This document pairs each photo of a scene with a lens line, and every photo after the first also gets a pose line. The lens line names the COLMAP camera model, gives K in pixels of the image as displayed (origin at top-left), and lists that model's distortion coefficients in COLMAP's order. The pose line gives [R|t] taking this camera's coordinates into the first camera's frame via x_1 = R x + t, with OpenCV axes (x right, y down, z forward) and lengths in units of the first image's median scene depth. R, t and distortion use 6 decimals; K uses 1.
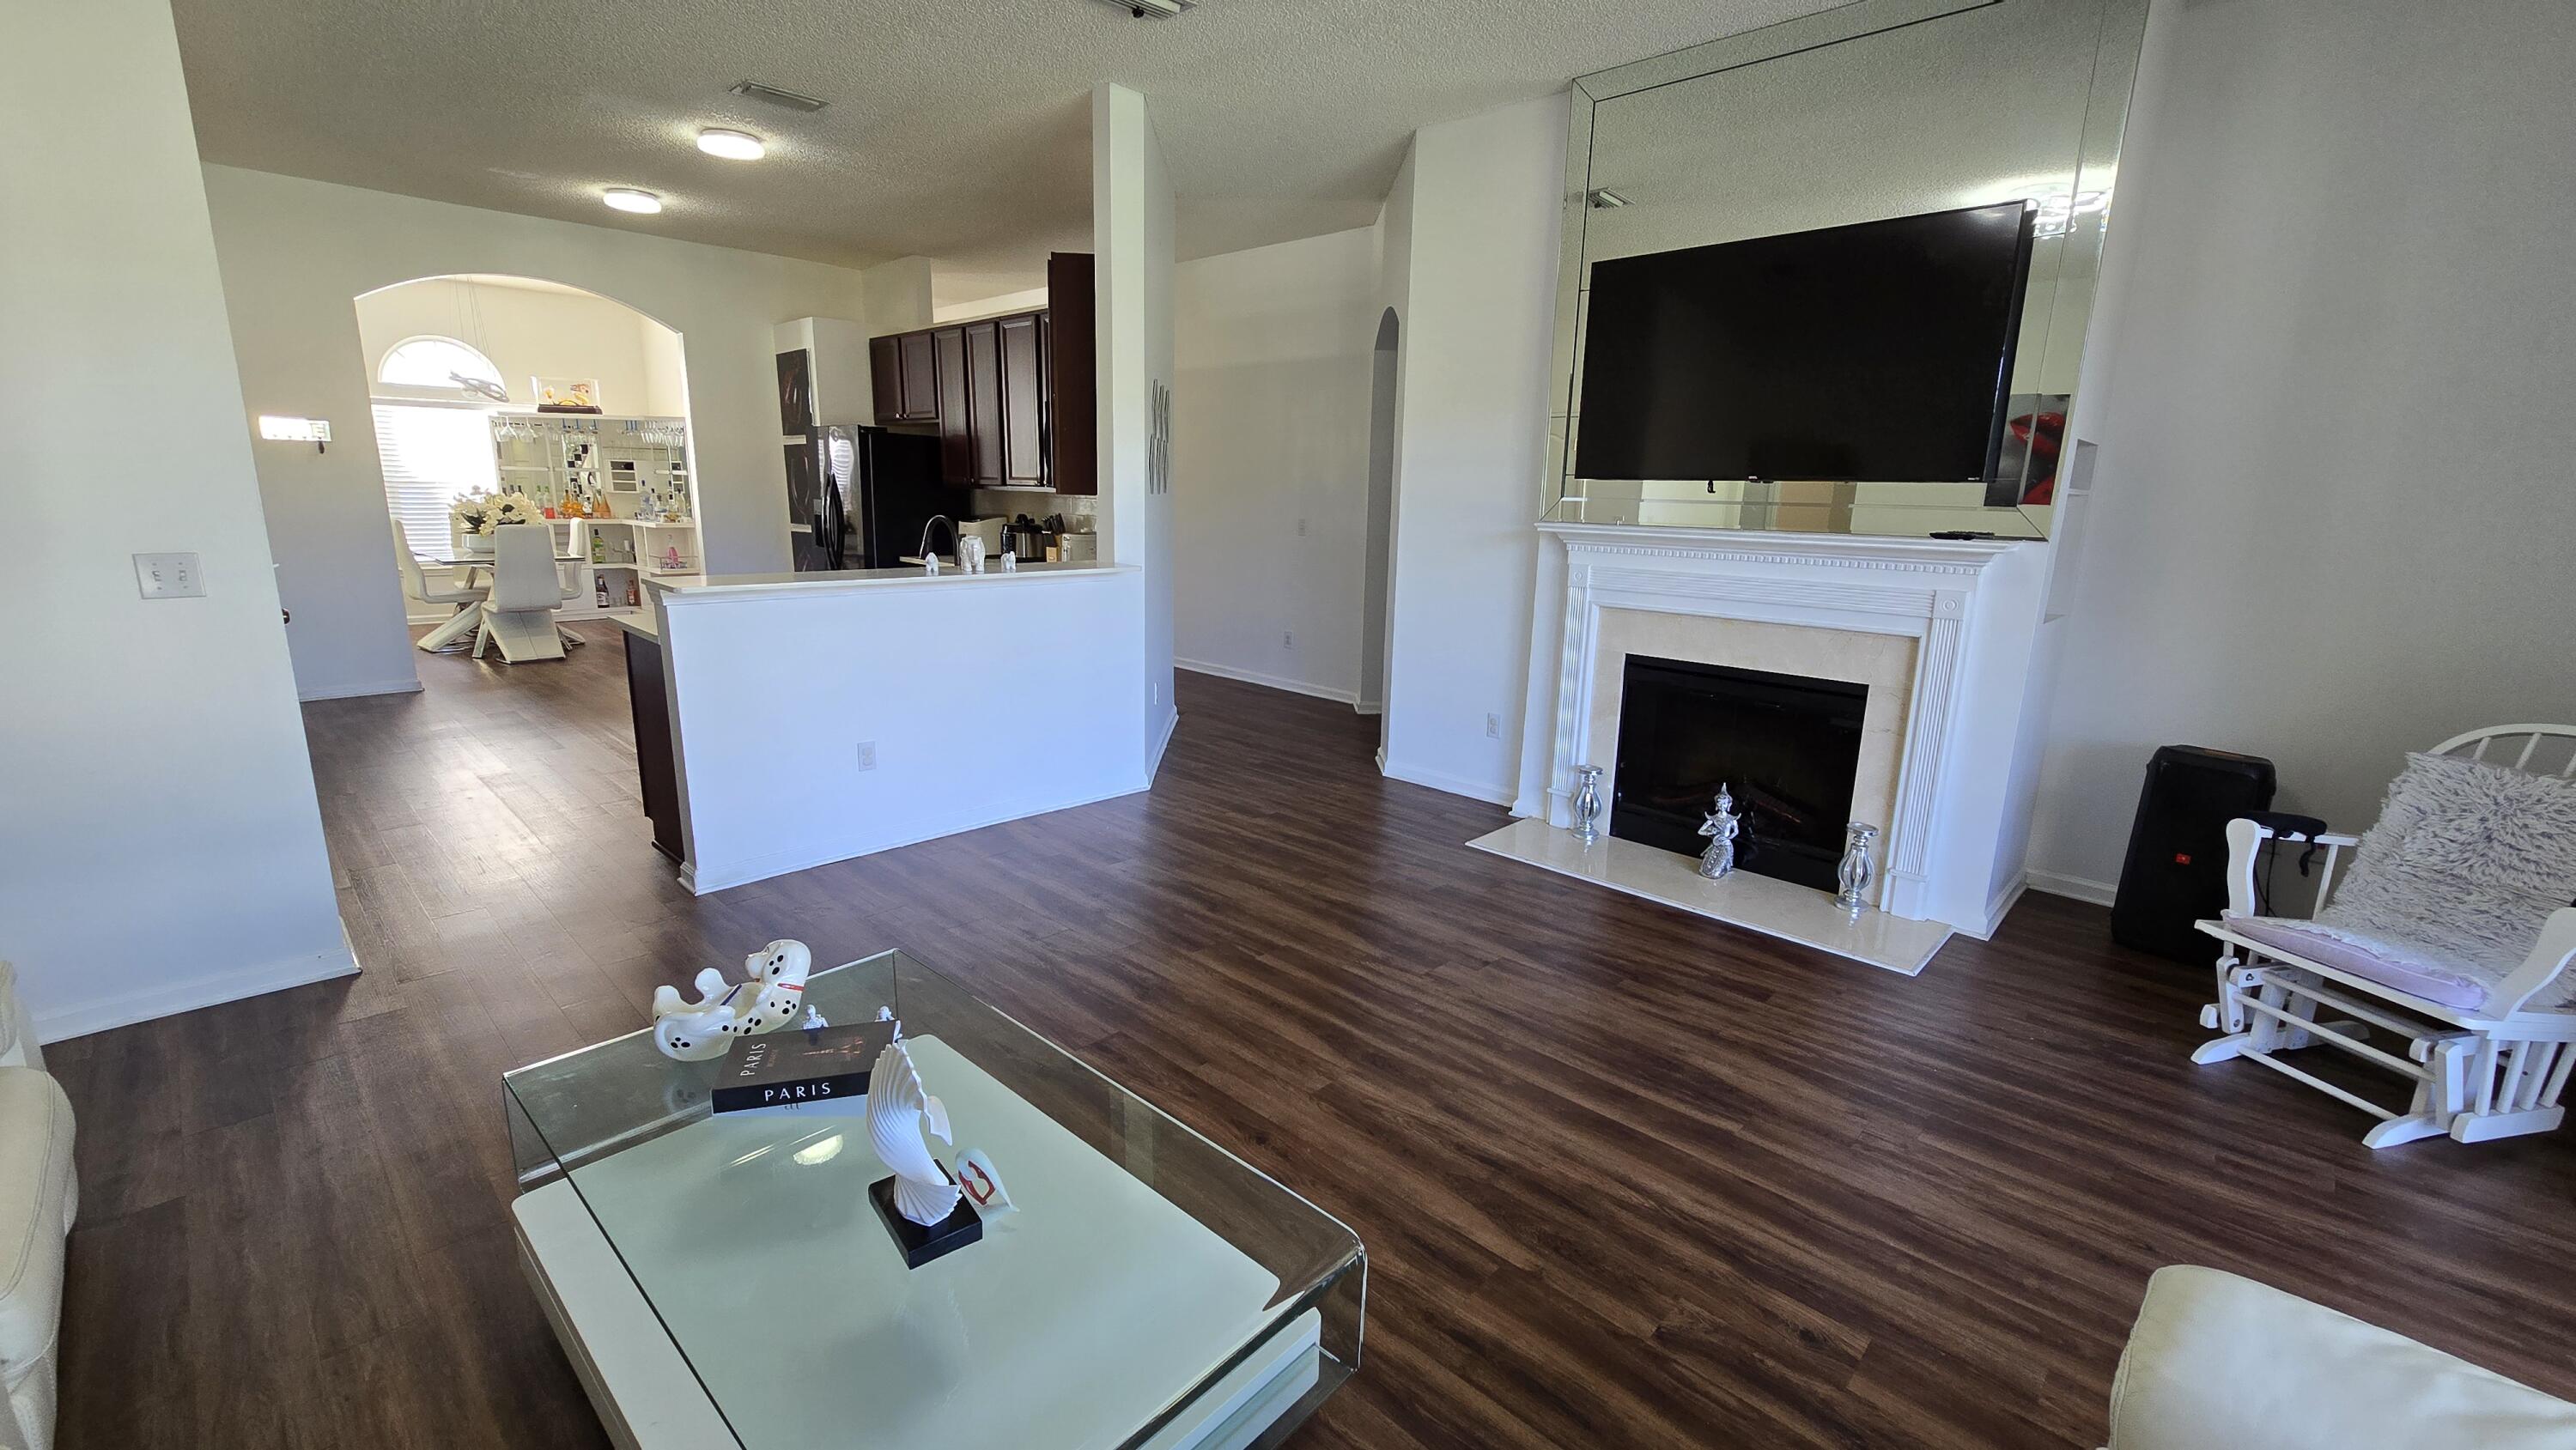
lens RADIAL K [[1053.8, 0, 1288.0], [0, 1053.8, 725.0], [0, 0, 1]] dist [-0.001490, -0.000106]
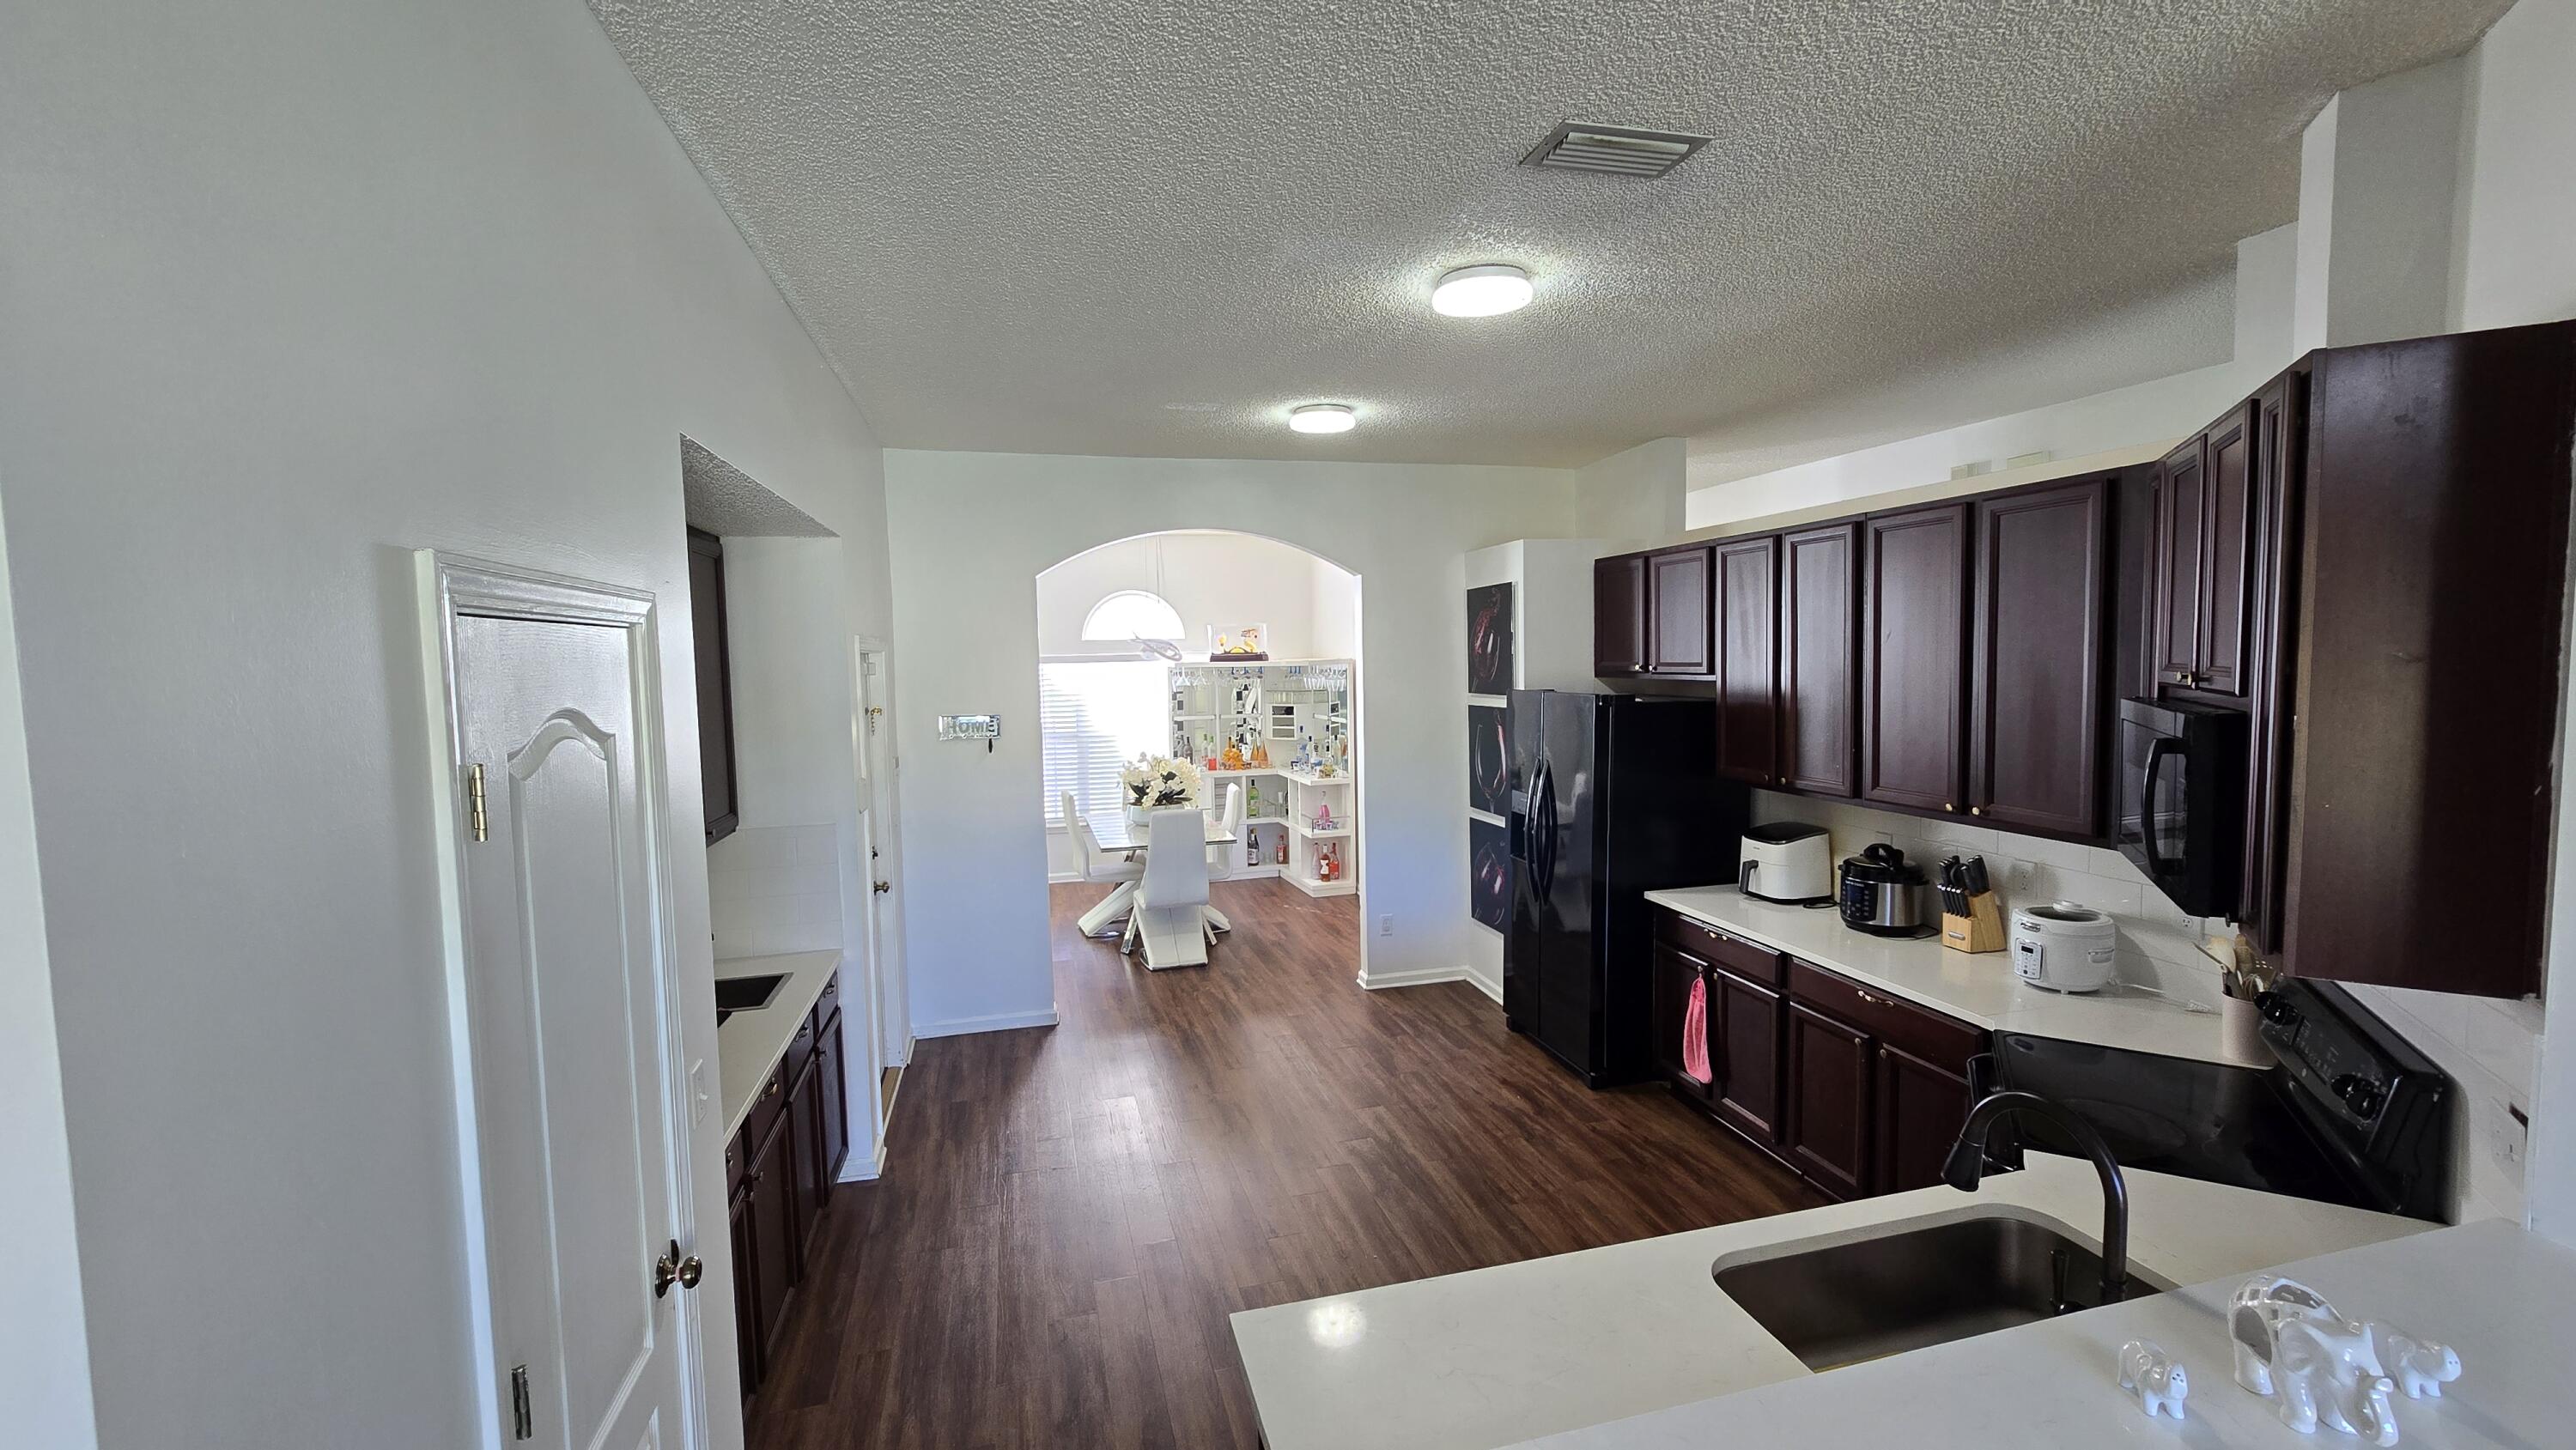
lens RADIAL K [[1053.8, 0, 1288.0], [0, 1053.8, 725.0], [0, 0, 1]] dist [-0.001490, -0.000106]
pose [[0.854094, -0.007297, -0.520067, -0.193270], [-0.074917, 0.987749, -0.136893, -0.135850], [0.514694, 0.155882, 0.843084, 0.295369]]
